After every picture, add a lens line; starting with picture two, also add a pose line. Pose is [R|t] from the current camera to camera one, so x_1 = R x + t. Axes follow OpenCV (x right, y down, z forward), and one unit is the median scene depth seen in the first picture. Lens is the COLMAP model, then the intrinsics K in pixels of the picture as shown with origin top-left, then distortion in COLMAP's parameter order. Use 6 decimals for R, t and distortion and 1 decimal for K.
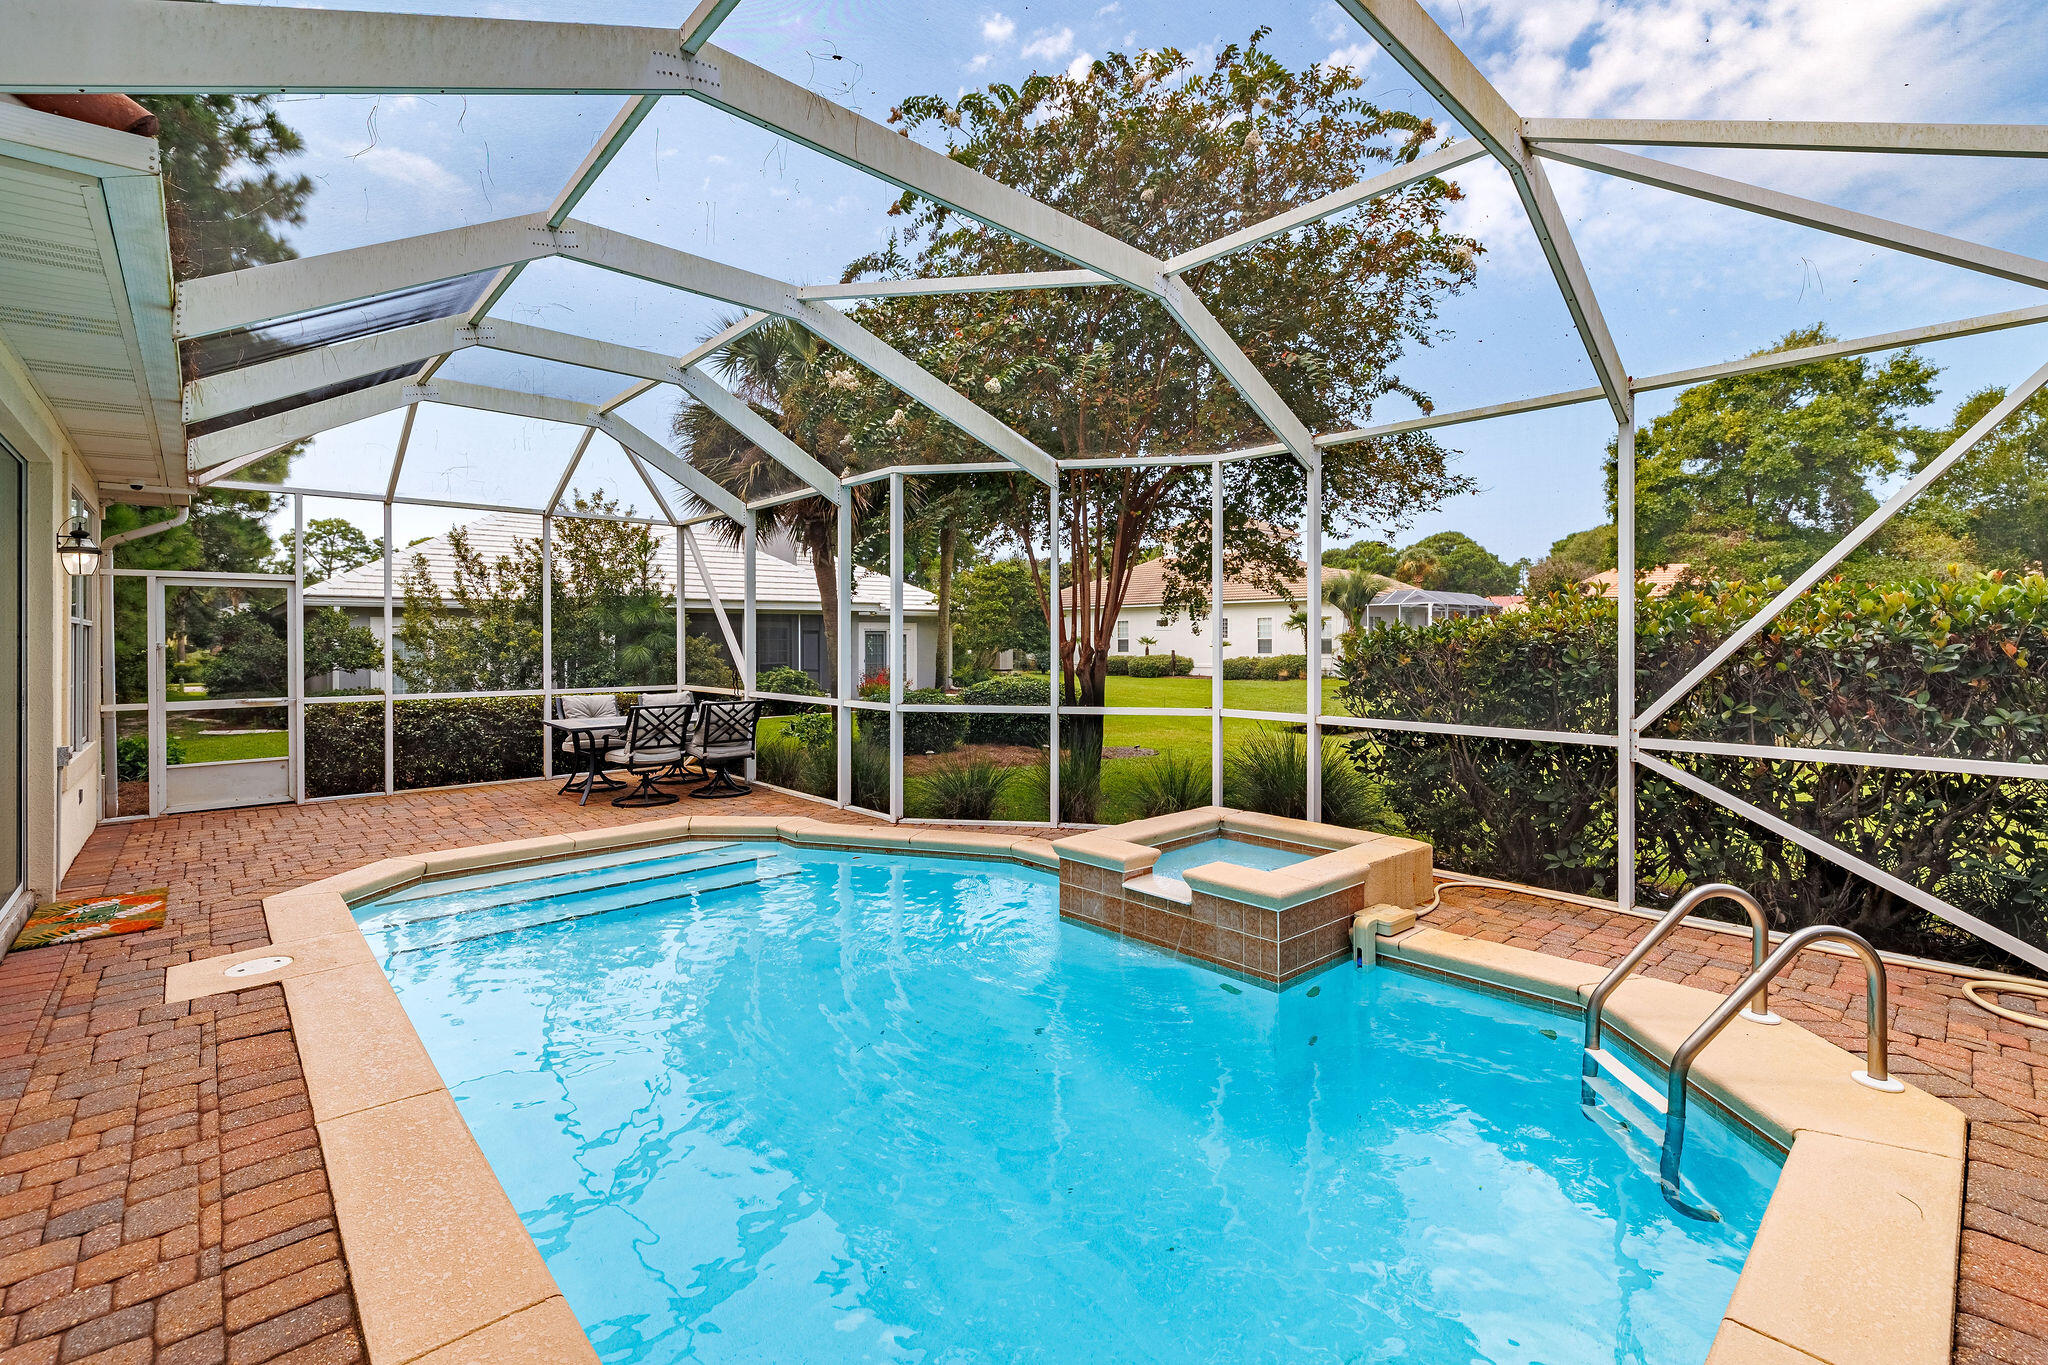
lens RADIAL K [[891.6, 0, 1034.1], [0, 891.6, 647.7], [0, 0, 1]] dist [0.000288, 0.000038]
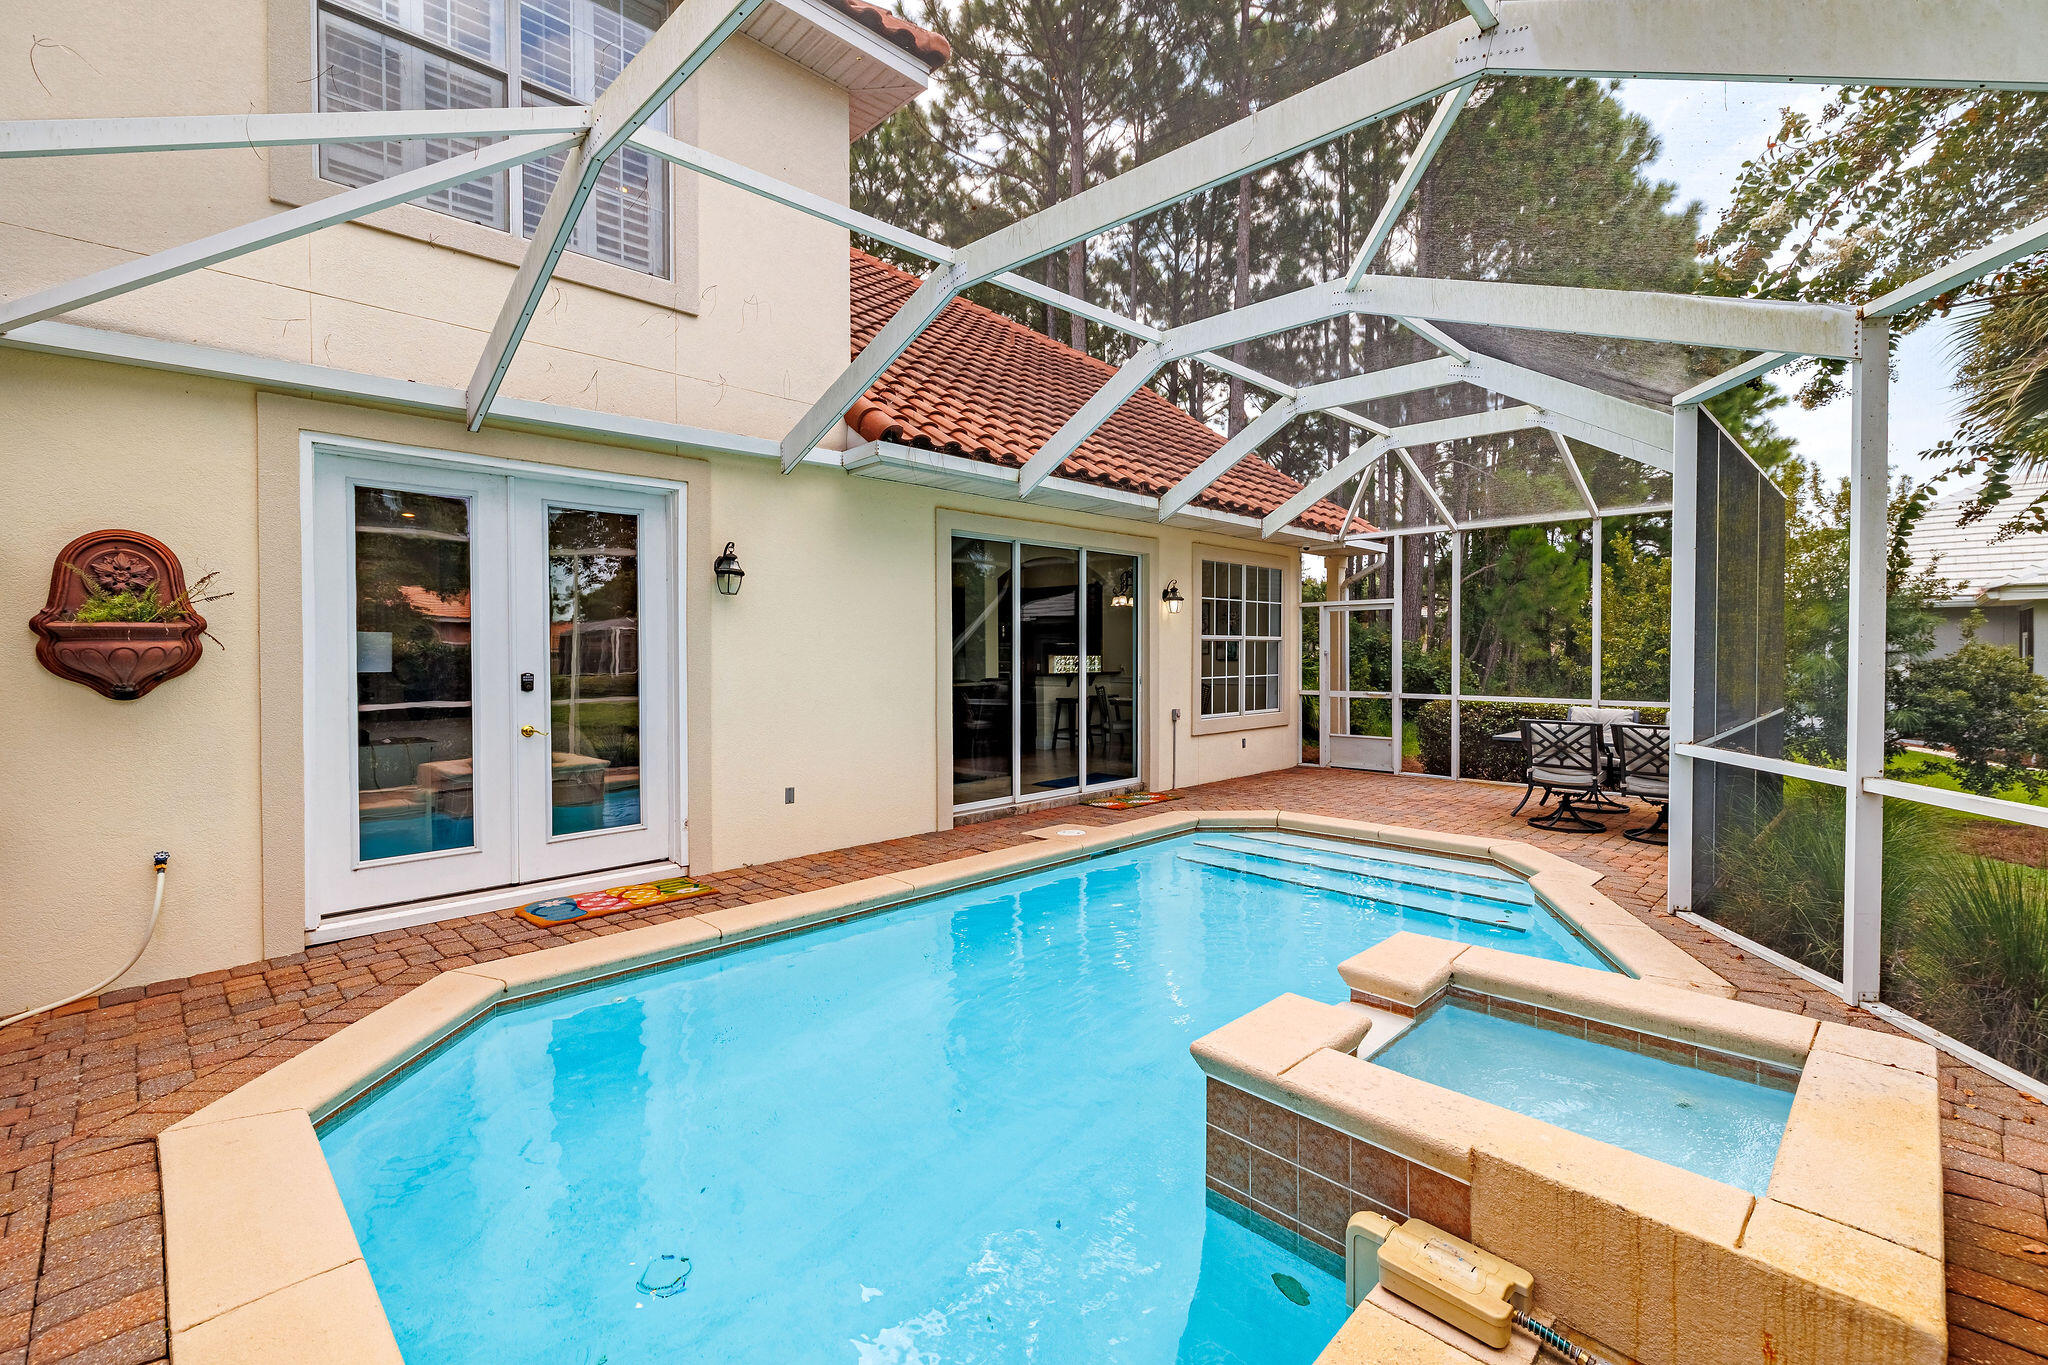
lens RADIAL K [[891.6, 0, 1034.1], [0, 891.6, 647.7], [0, 0, 1]] dist [0.000288, 0.000038]
pose [[0.039091, 0.000322, -0.999236, 0.452624], [-0.007131, 0.999975, 0.000044, -0.005464], [0.999210, 0.007124, 0.039092, 0.425178]]
